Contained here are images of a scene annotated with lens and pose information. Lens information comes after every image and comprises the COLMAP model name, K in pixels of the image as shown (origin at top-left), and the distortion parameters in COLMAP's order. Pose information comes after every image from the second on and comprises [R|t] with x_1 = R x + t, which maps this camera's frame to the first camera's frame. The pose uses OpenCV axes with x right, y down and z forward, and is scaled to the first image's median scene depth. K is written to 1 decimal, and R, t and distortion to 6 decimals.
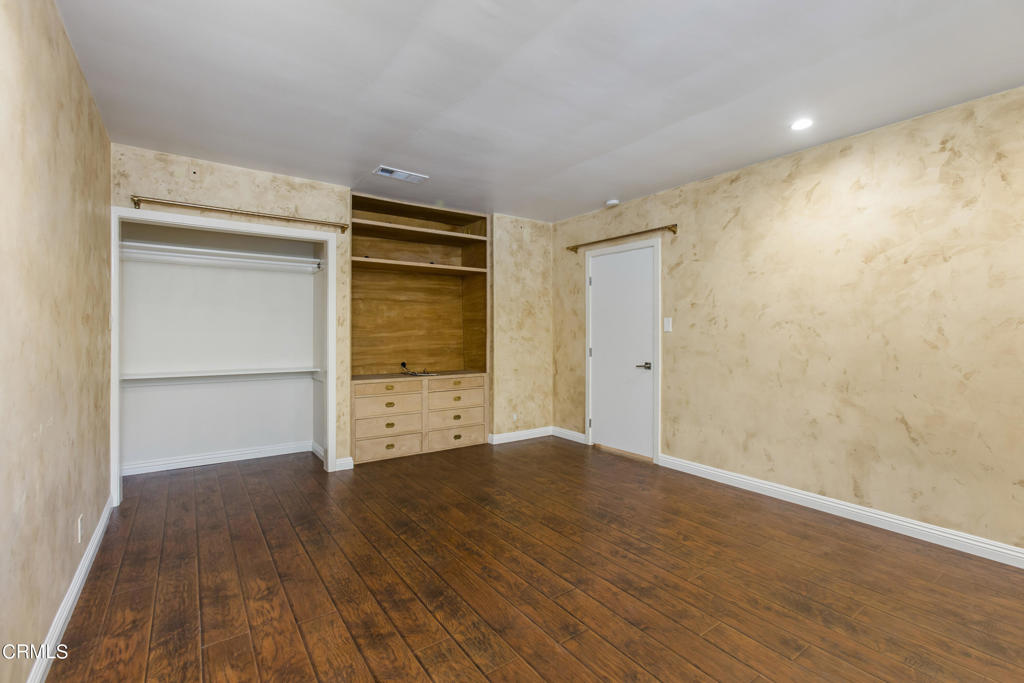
lens RADIAL K [[457.6, 0, 511.7], [0, 457.6, 336.9], [0, 0, 1]] dist [-0.000928, 0.000476]
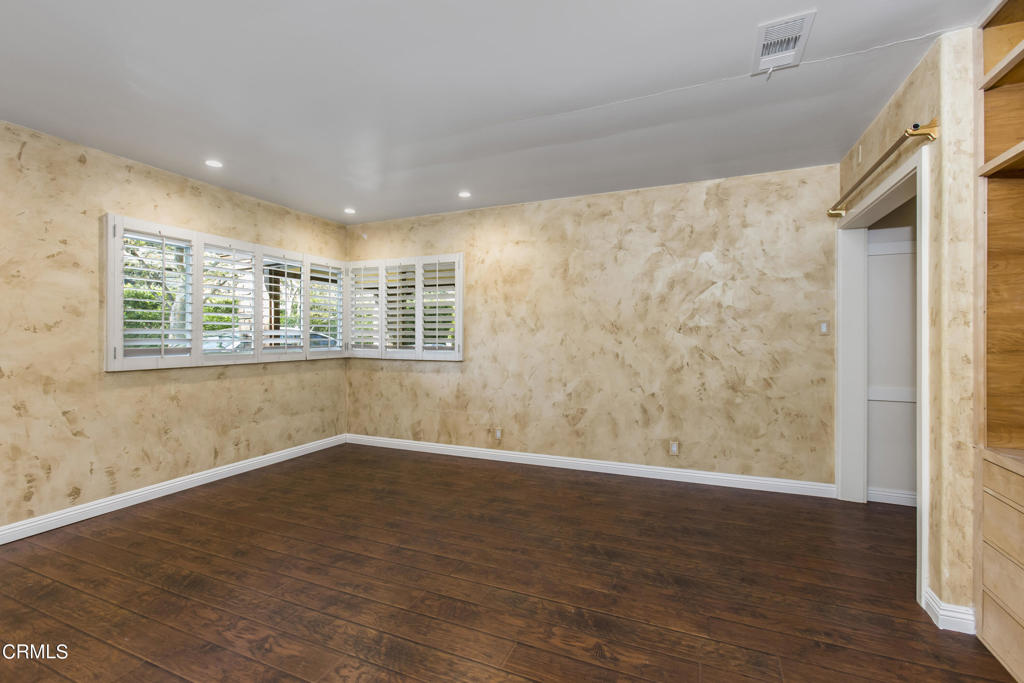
lens RADIAL K [[457.6, 0, 511.0], [0, 457.6, 339.0], [0, 0, 1]] dist [-0.000928, 0.000476]
pose [[-0.855161, -0.001093, -0.518362, 0.487107], [-0.007190, 0.999927, 0.009753, -0.019214], [0.518313, 0.012067, -0.855106, 2.060497]]
